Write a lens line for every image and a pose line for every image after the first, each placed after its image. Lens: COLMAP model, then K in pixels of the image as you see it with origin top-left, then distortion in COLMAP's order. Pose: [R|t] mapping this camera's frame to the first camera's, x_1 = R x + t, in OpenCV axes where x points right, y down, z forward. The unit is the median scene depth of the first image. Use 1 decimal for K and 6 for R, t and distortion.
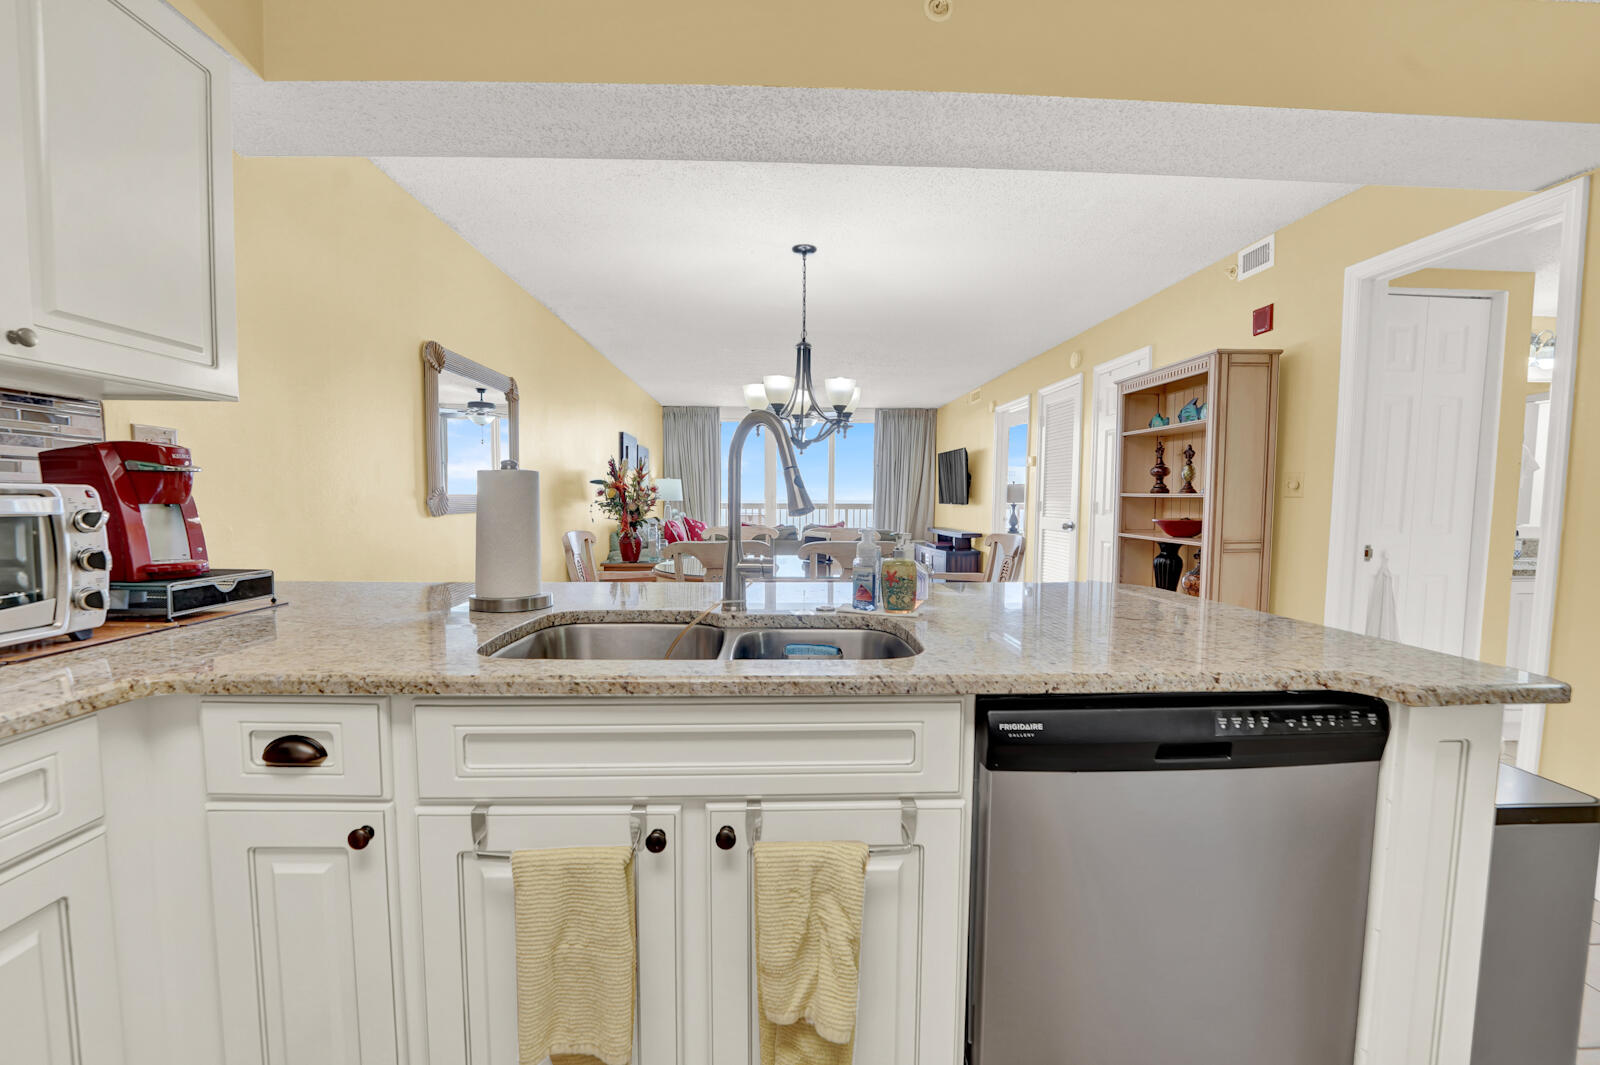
lens RADIAL K [[676.4, 0, 791.7], [0, 676.4, 550.4], [0, 0, 1]] dist [-0.023500, 0.000236]
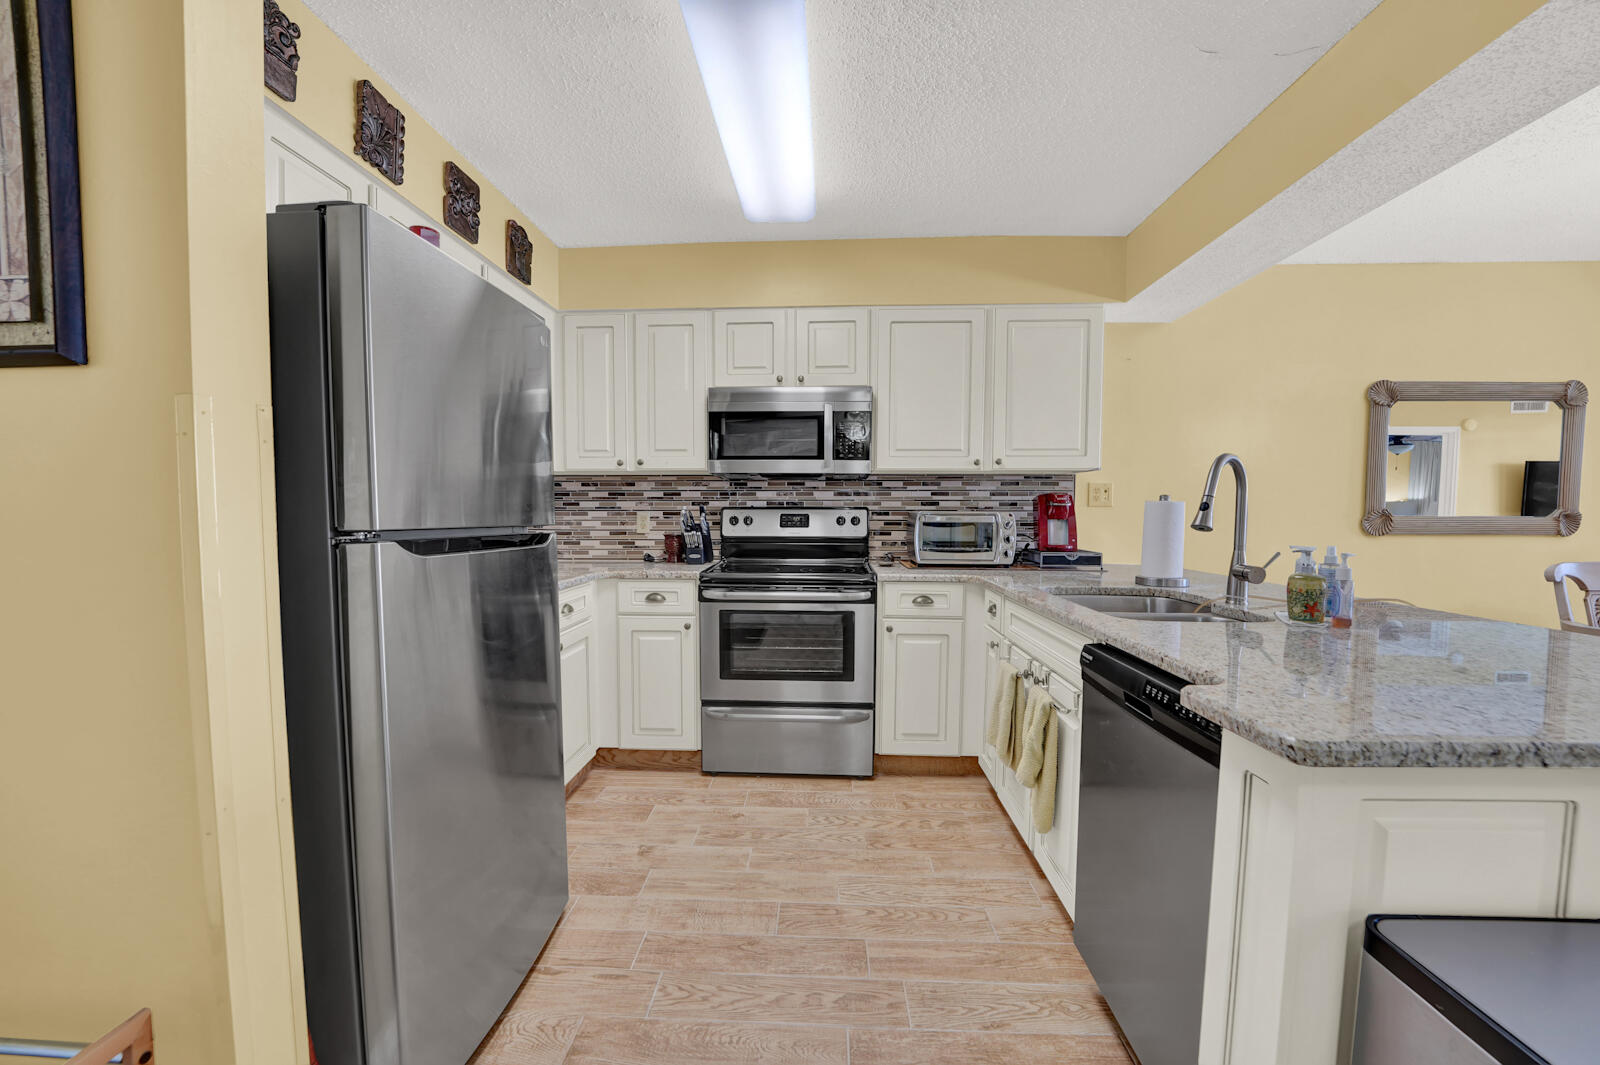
lens RADIAL K [[650.3, 0, 794.9], [0, 650.3, 549.6], [0, 0, 1]] dist [-0.025979, 0.000198]
pose [[-0.089975, 0.050203, -0.994678, 1.477429], [-0.081541, 0.995004, 0.057596, -0.021967], [0.992600, 0.086289, -0.085432, 0.305436]]
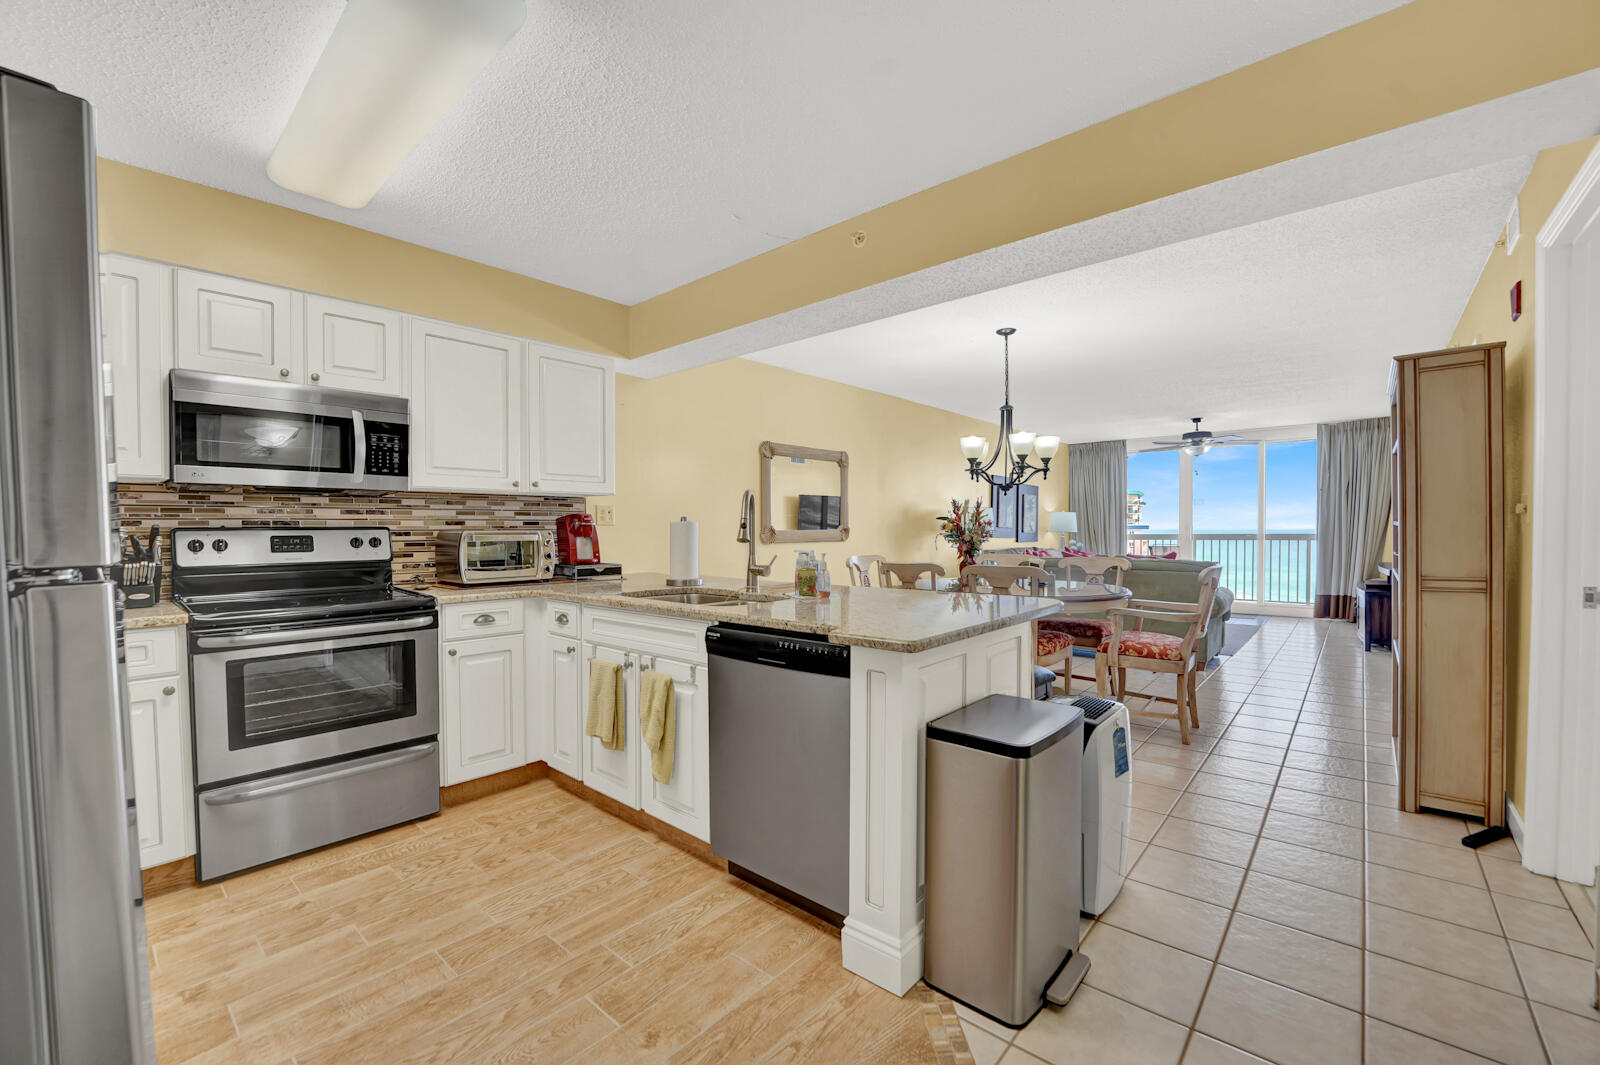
lens RADIAL K [[650.3, 0, 794.9], [0, 650.3, 549.6], [0, 0, 1]] dist [-0.025979, 0.000198]
pose [[0.722434, 0.010644, -0.691358, 1.541615], [-0.043103, 0.998630, -0.029665, 0.022631], [0.690095, 0.051230, 0.721903, -0.305631]]
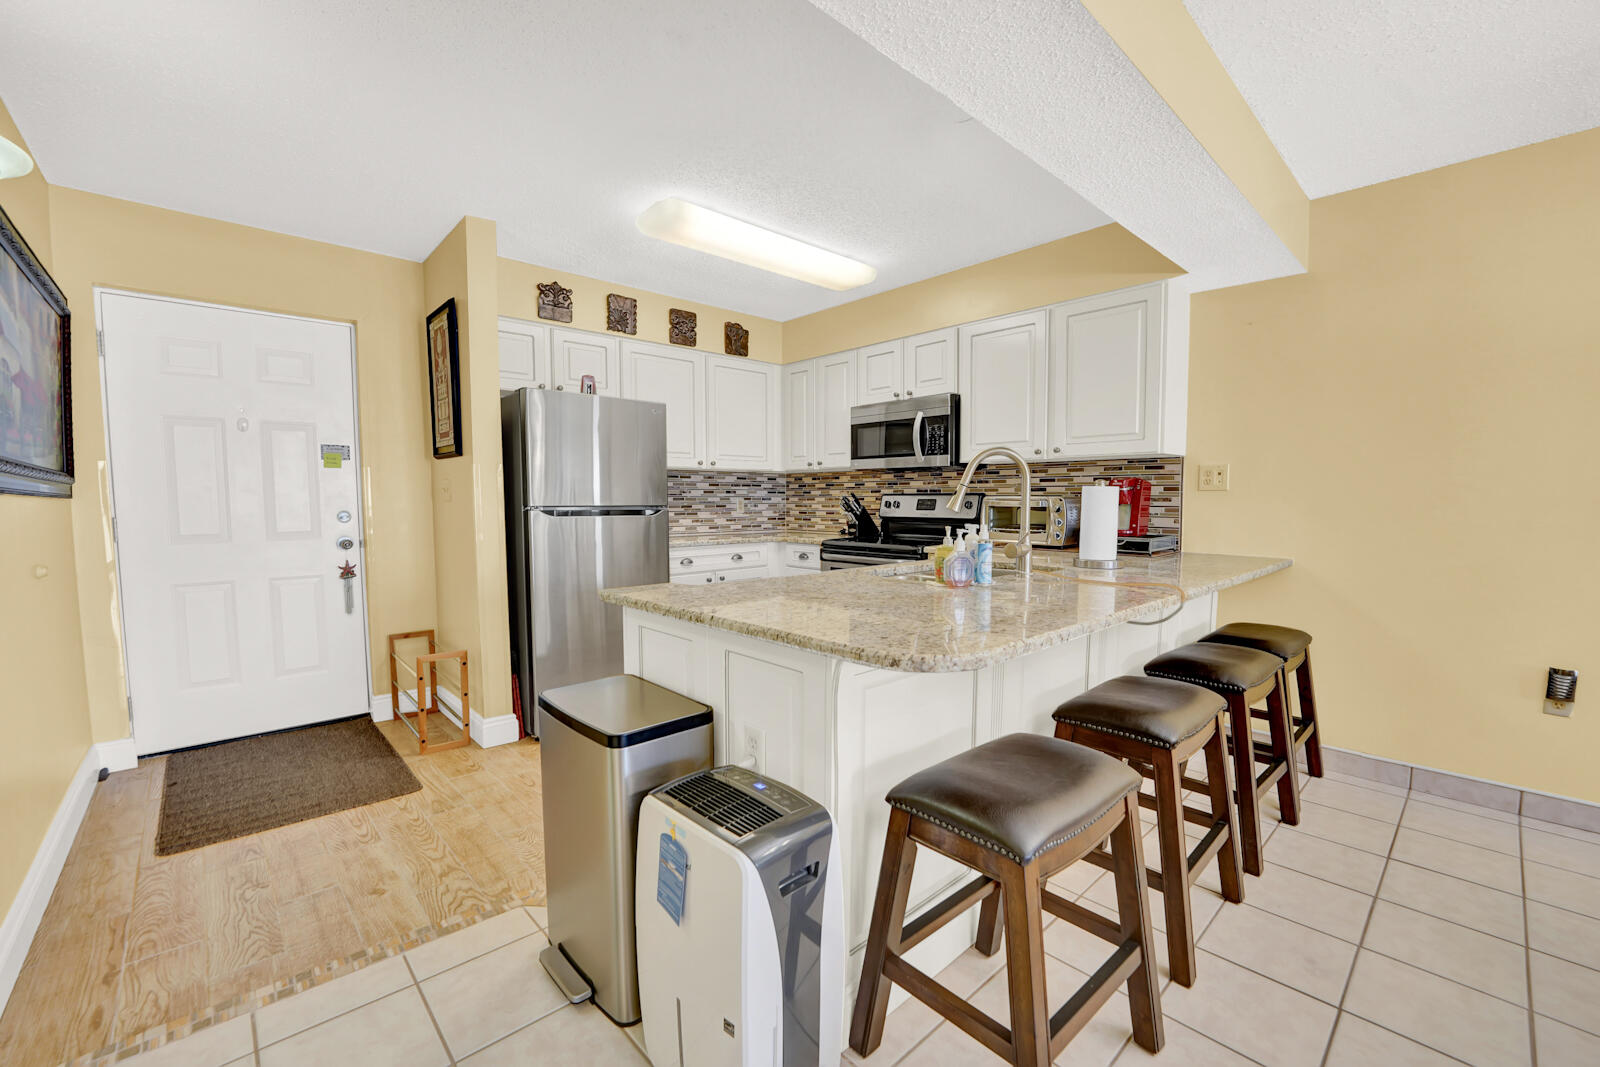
lens RADIAL K [[655.5, 0, 796.4], [0, 655.5, 555.2], [0, 0, 1]] dist [-0.036274, 0.005811]
pose [[-0.762193, 0.050484, -0.645379, 1.480616], [-0.054706, 0.988365, 0.141922, -0.164205], [0.645035, 0.143478, -0.750563, 2.120747]]
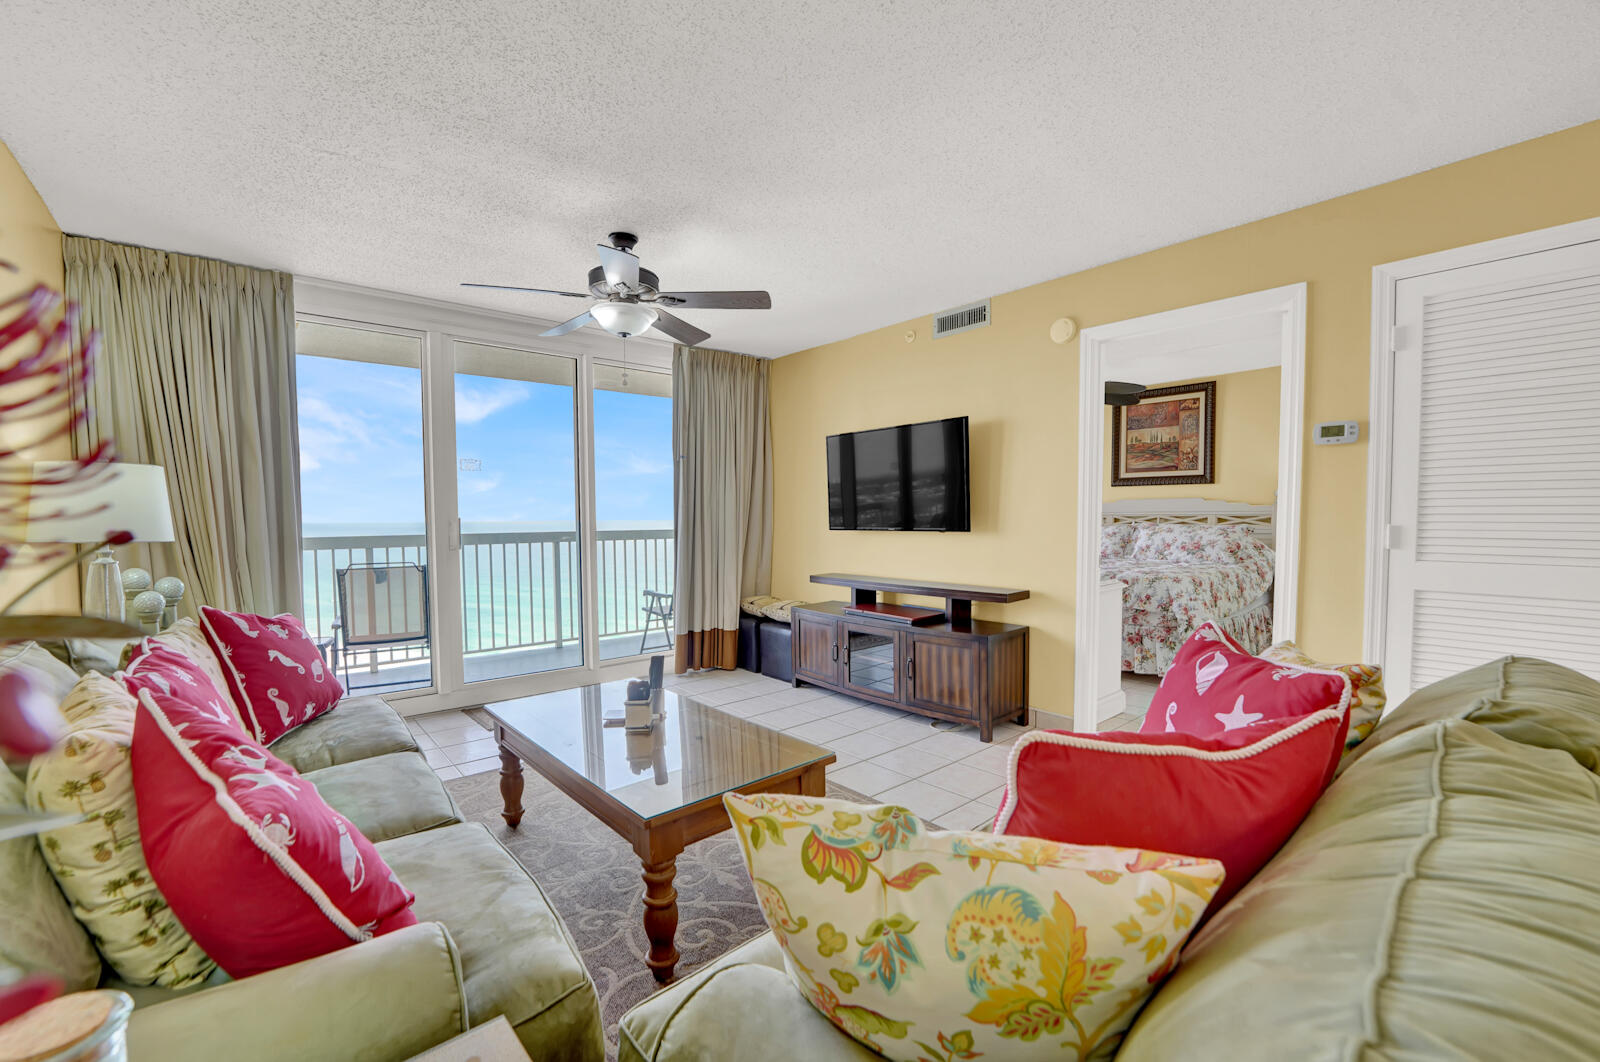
lens RADIAL K [[647.0, 0, 800.0], [0, 647.0, 531.0], [0, 0, 1]] dist [-0.027993, 0.000163]
pose [[0.780973, -0.023942, 0.624106, -0.800926], [0.057425, 0.997785, -0.033581, -0.343446], [-0.621920, 0.062065, 0.780618, 4.184759]]
